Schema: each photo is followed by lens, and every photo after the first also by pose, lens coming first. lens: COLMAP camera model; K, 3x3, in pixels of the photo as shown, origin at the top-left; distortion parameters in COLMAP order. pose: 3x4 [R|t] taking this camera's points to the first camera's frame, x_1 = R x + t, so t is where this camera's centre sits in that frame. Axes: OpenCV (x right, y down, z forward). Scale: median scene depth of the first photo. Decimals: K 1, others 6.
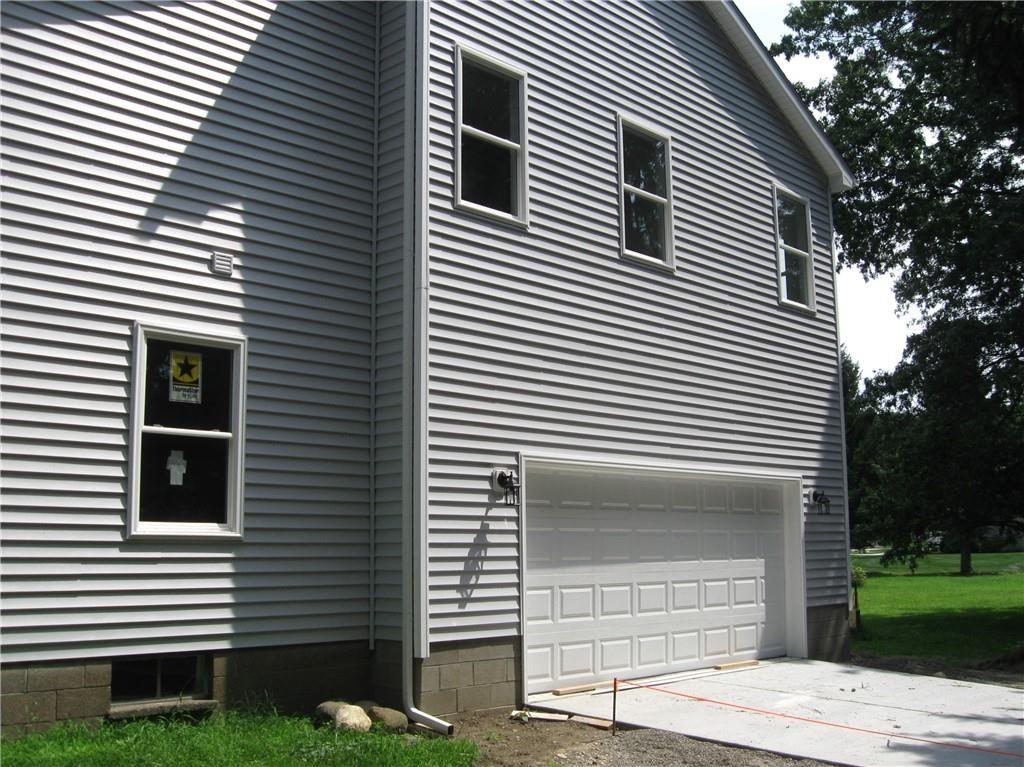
lens RADIAL K [[1055.2, 0, 504.6], [0, 1055.2, 388.5], [0, 0, 1]] dist [-0.141645, 0.051319]
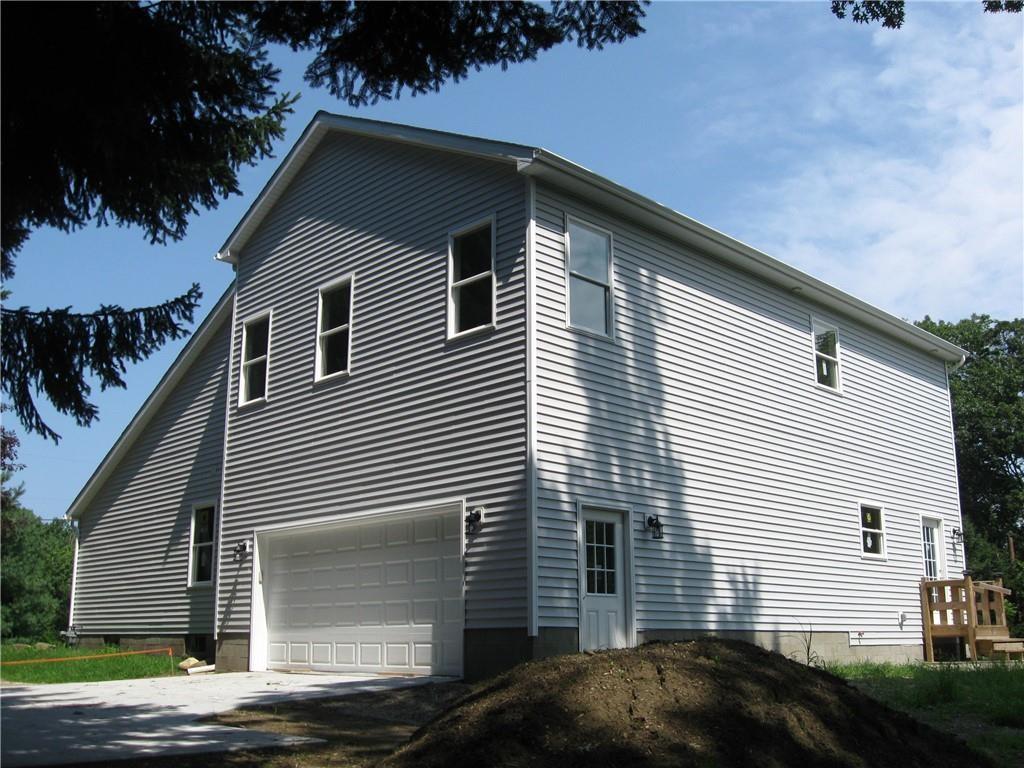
lens RADIAL K [[1080.3, 0, 512.0], [0, 1080.3, 384.0], [0, 0, 1]] dist [-0.135290, 0.016583]
pose [[-0.019465, -0.237790, -0.971121, 1.475152], [0.150988, 0.959467, -0.237963, 0.258010], [0.988344, -0.151259, 0.017227, 1.156161]]
